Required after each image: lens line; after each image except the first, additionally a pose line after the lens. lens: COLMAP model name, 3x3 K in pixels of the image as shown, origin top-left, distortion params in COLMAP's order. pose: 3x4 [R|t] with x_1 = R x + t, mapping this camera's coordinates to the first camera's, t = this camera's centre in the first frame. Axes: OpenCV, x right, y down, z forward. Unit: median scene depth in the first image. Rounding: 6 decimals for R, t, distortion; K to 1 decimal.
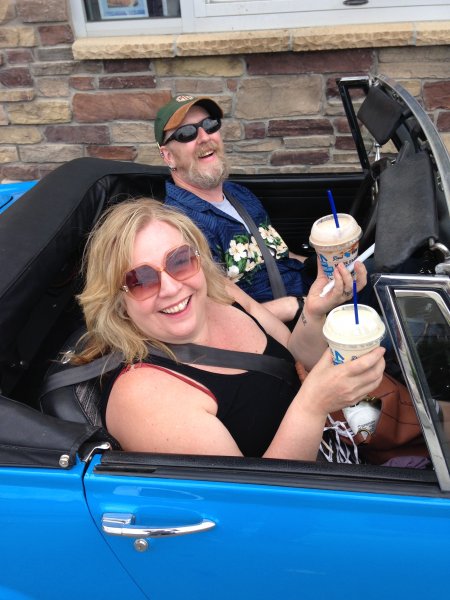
lens RADIAL K [[554.4, 0, 225.0], [0, 554.4, 300.0], [0, 0, 1]] dist [0.166145, -0.267285]
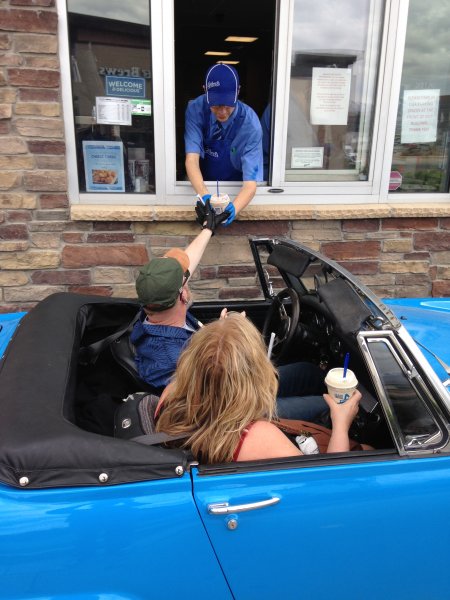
lens RADIAL K [[554.4, 0, 225.0], [0, 554.4, 300.0], [0, 0, 1]] dist [0.166145, -0.267285]
pose [[0.939974, -0.016915, 0.340826, -0.362130], [0.105721, 0.964065, -0.243725, 0.081788], [-0.324455, 0.265128, 0.907985, -0.182638]]
